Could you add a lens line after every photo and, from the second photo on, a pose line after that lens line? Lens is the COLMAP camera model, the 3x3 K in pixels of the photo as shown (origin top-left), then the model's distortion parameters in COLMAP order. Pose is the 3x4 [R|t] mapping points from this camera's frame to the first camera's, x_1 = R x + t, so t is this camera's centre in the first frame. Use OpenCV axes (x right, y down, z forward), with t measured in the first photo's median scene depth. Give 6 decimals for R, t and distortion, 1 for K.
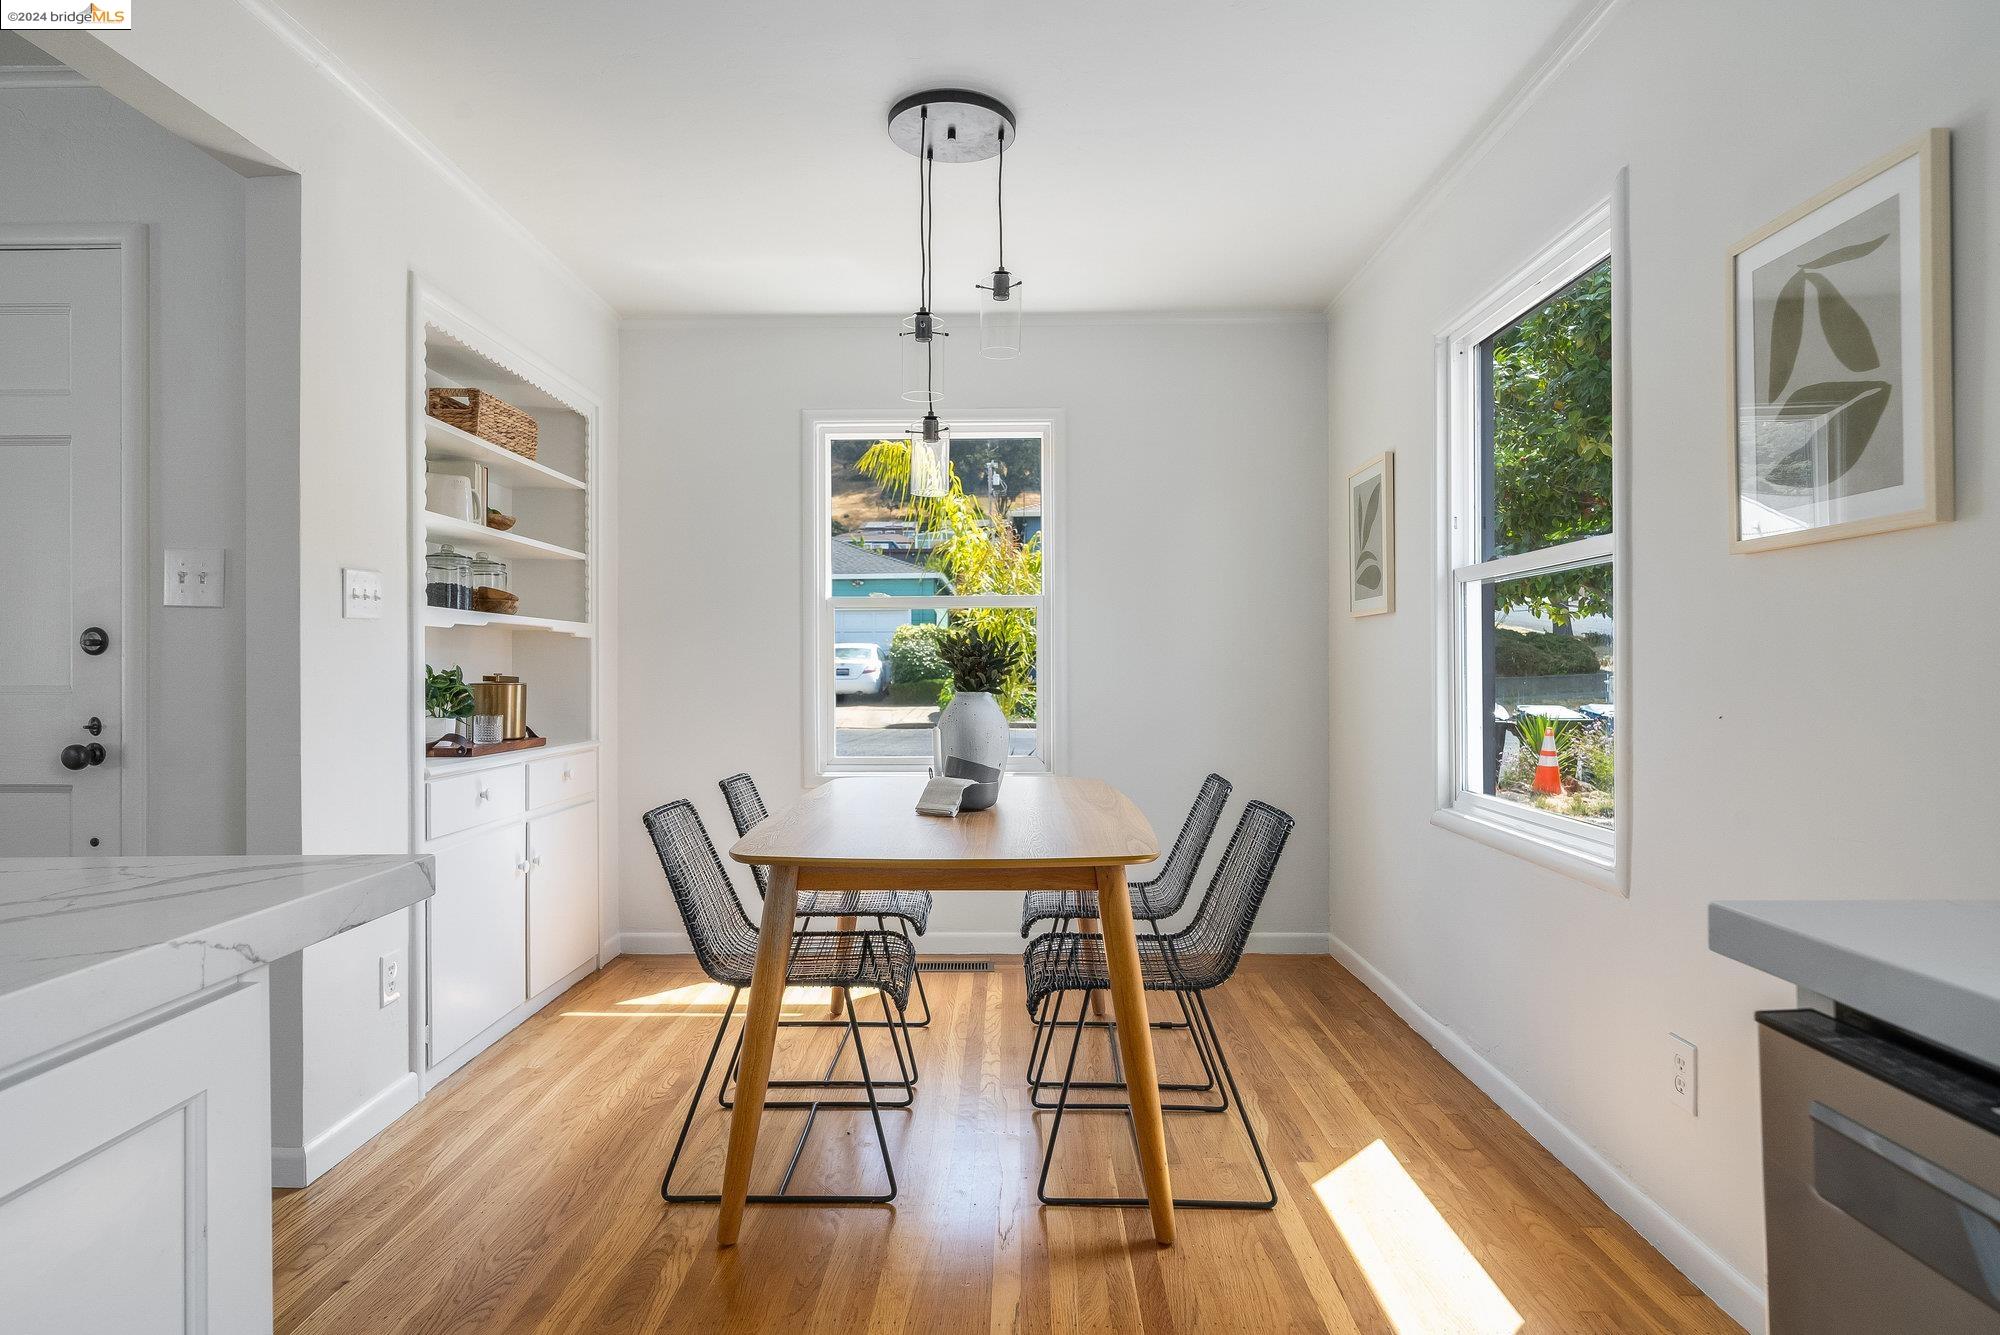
lens RADIAL K [[1131.2, 0, 989.0], [0, 1131.2, 660.5], [0, 0, 1]] dist [0.011442, -0.001862]
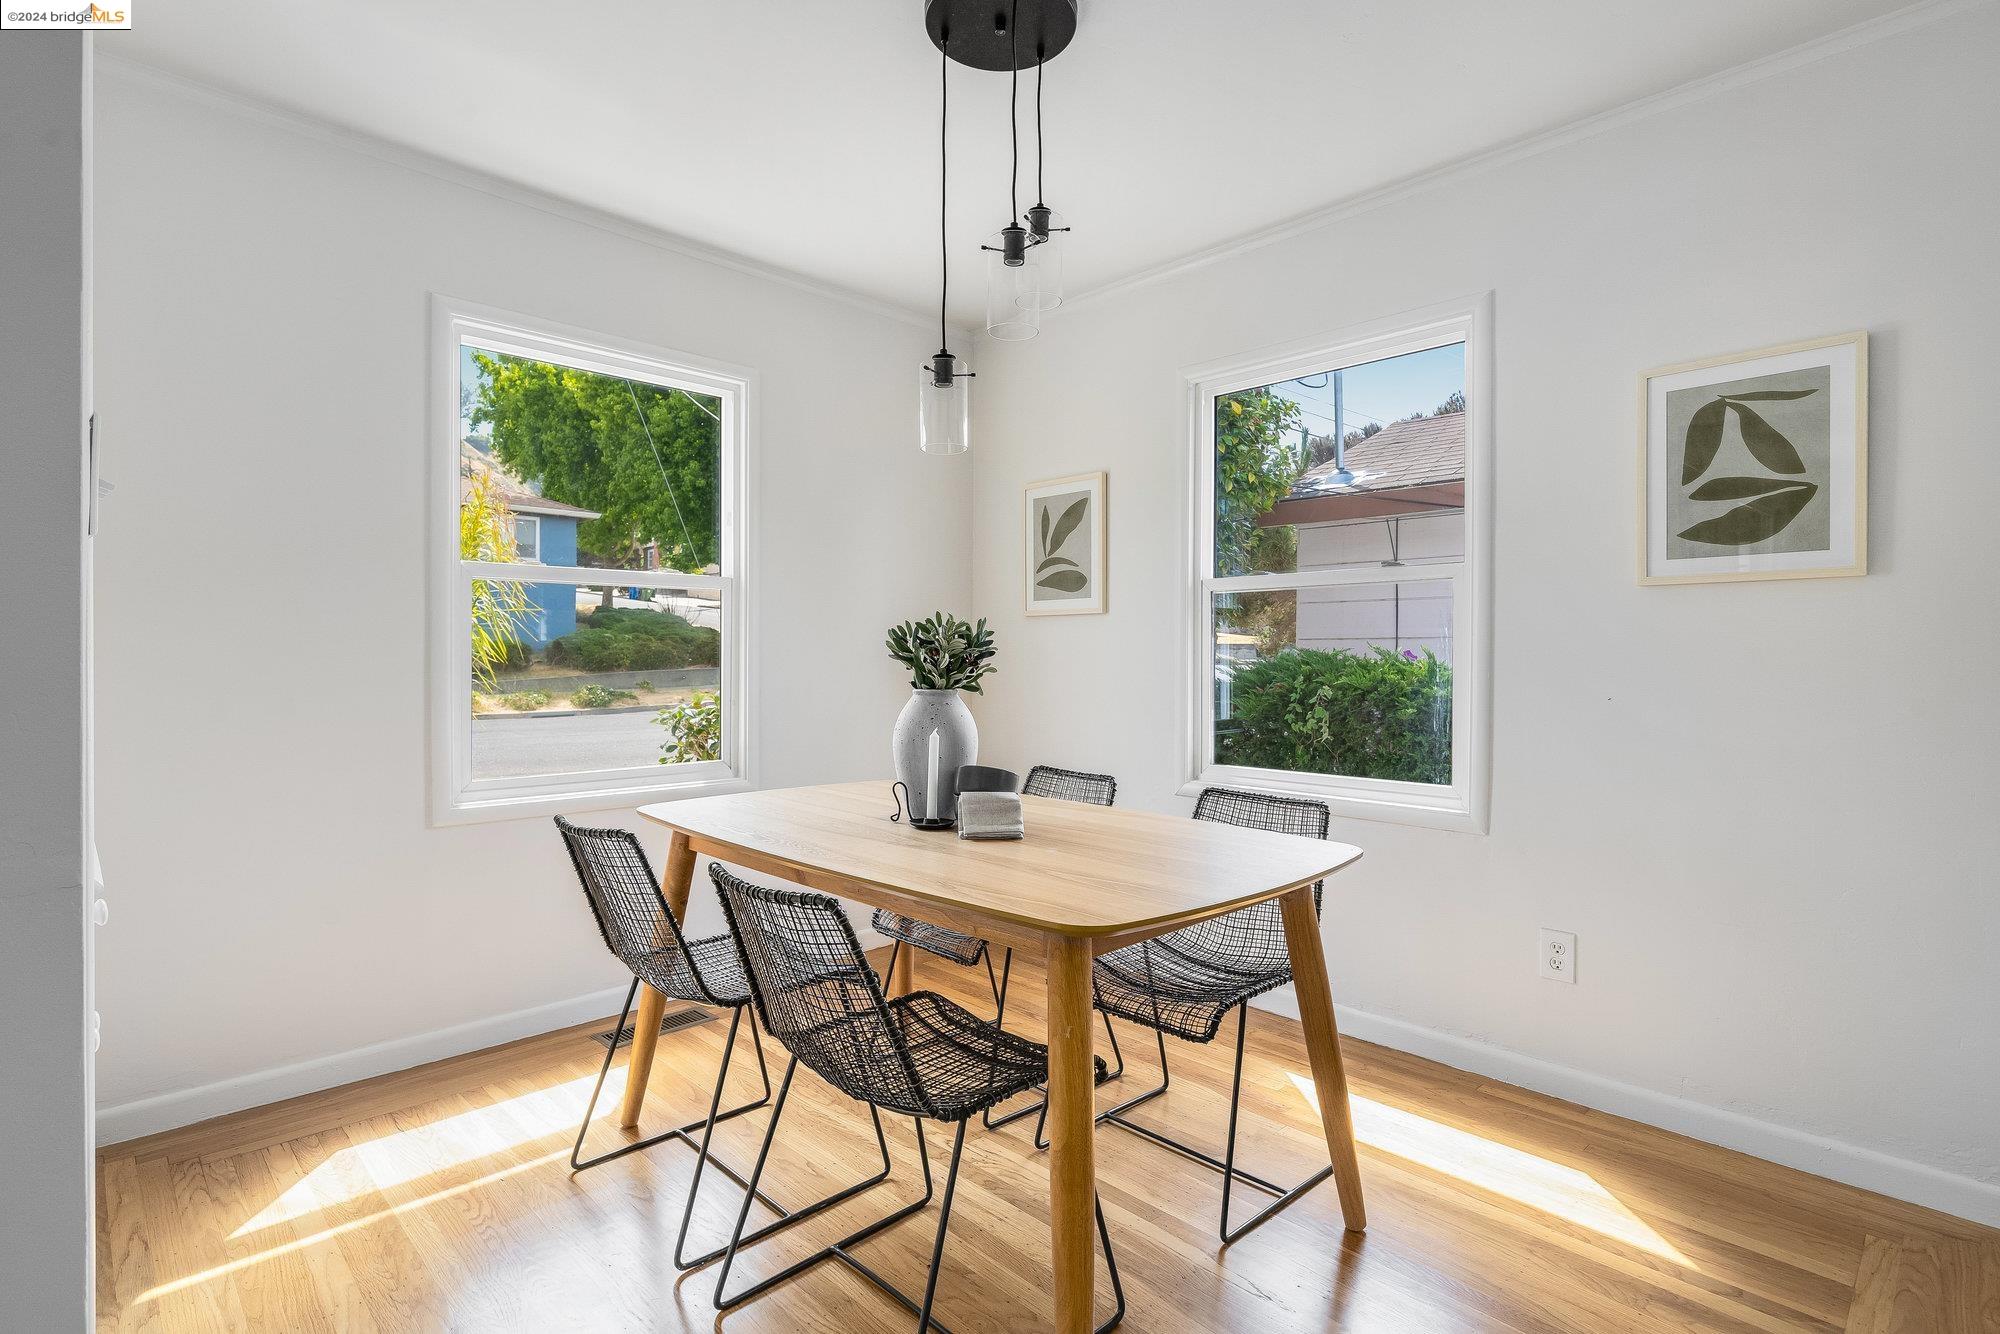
lens RADIAL K [[995.9, 0, 1006.7], [0, 995.9, 660.8], [0, 0, 1]] dist [0.015972, 0.000031]
pose [[0.694227, 0.004909, 0.719739, -0.859561], [-0.011000, 0.999932, 0.003790, 0.005469], [-0.719672, -0.010548, 0.694234, 0.734629]]
